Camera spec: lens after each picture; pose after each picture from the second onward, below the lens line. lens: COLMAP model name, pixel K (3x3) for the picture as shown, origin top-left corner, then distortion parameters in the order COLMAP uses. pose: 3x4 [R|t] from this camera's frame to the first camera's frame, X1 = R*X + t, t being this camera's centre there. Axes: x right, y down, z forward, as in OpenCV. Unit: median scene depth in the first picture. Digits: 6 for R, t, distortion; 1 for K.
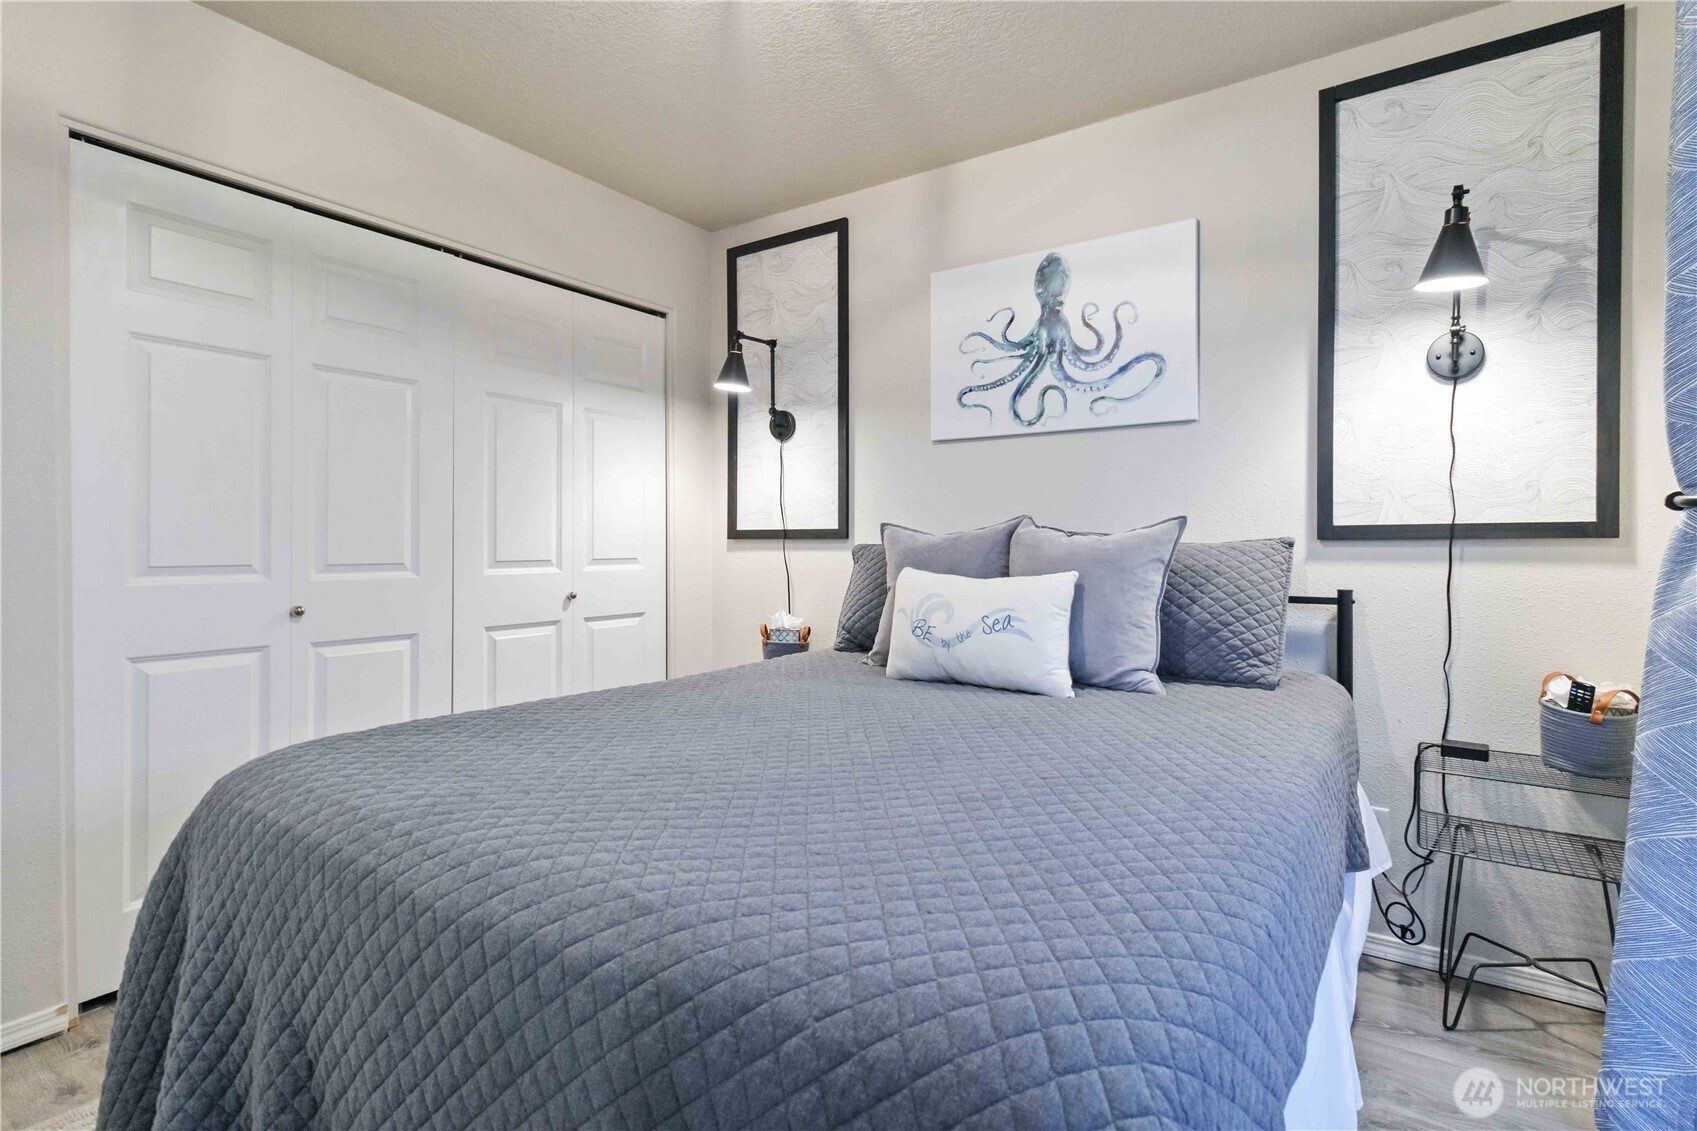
lens RADIAL K [[803.7, 0, 853.1], [0, 803.7, 554.9], [0, 0, 1]] dist [0.009322, 0.000480]
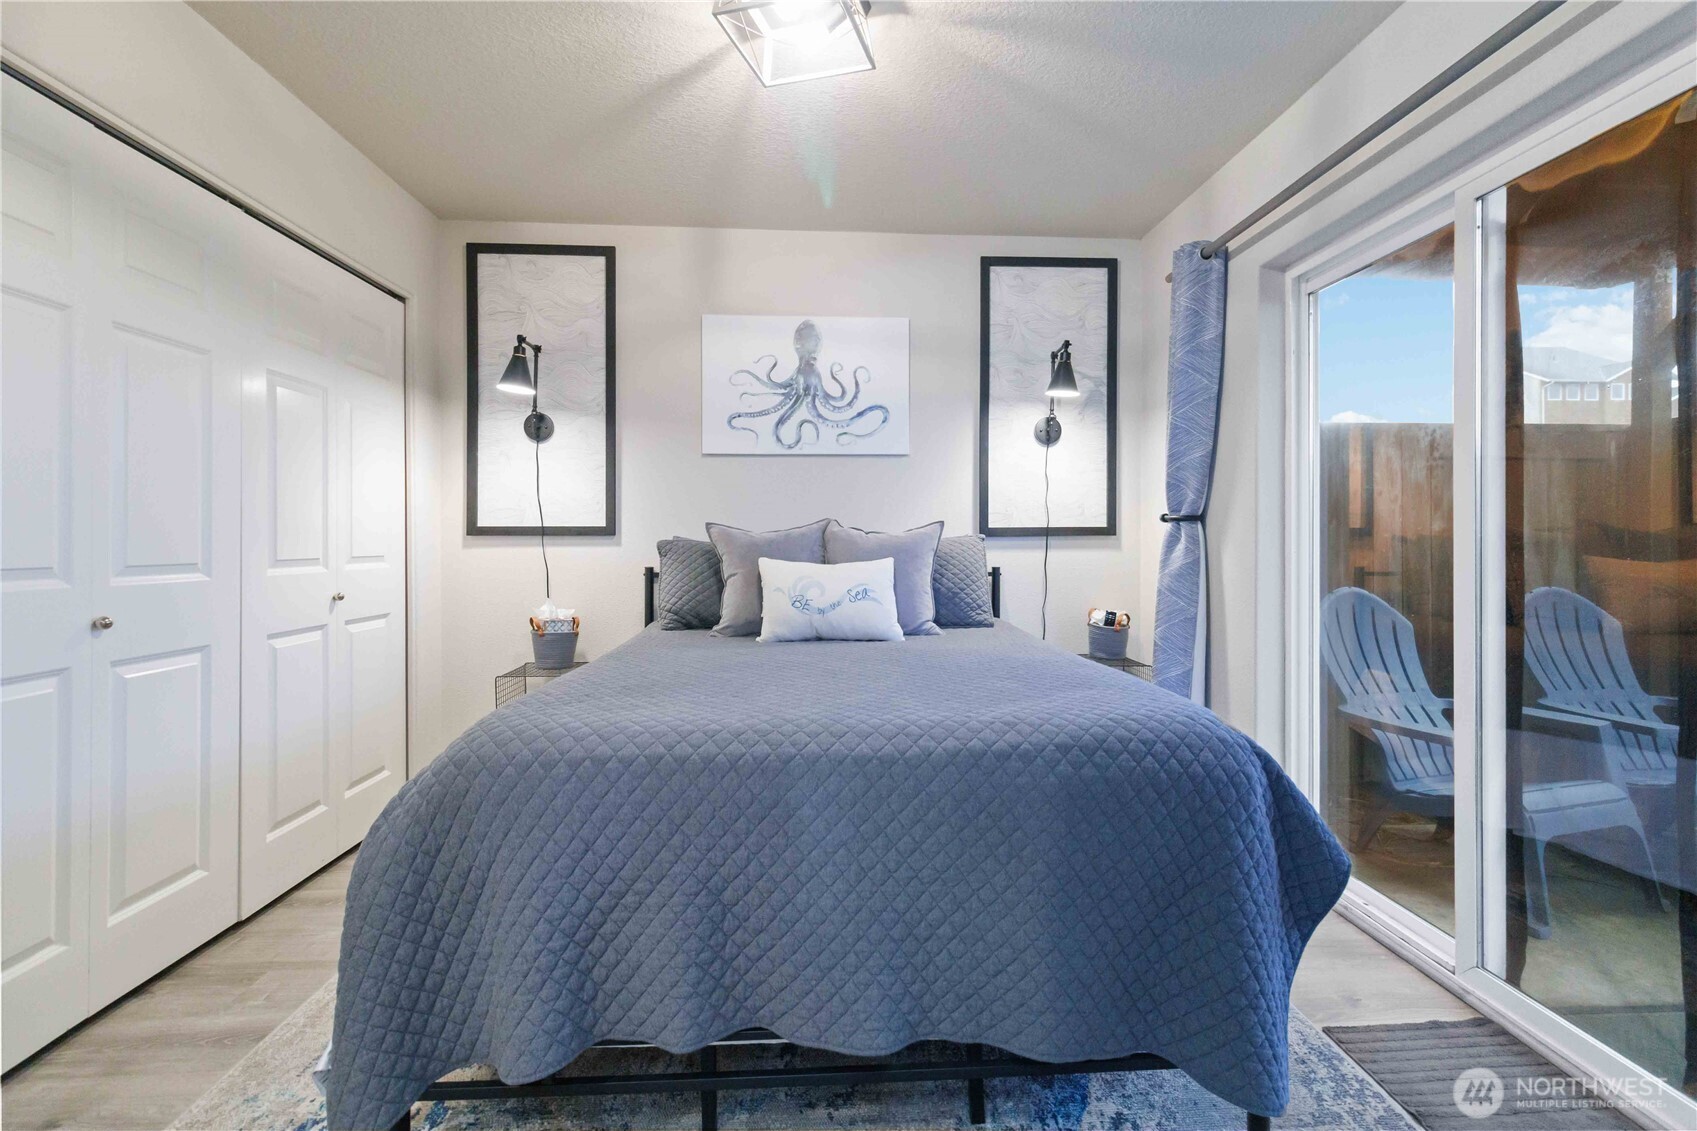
lens RADIAL K [[803.7, 0, 833.4], [0, 803.7, 559.4], [0, 0, 1]] dist [0.009322, 0.000480]
pose [[0.799488, -0.016480, 0.600456, -0.536832], [0.011230, 0.999859, 0.012490, 0.003396], [-0.600577, -0.003243, 0.799560, -0.088163]]
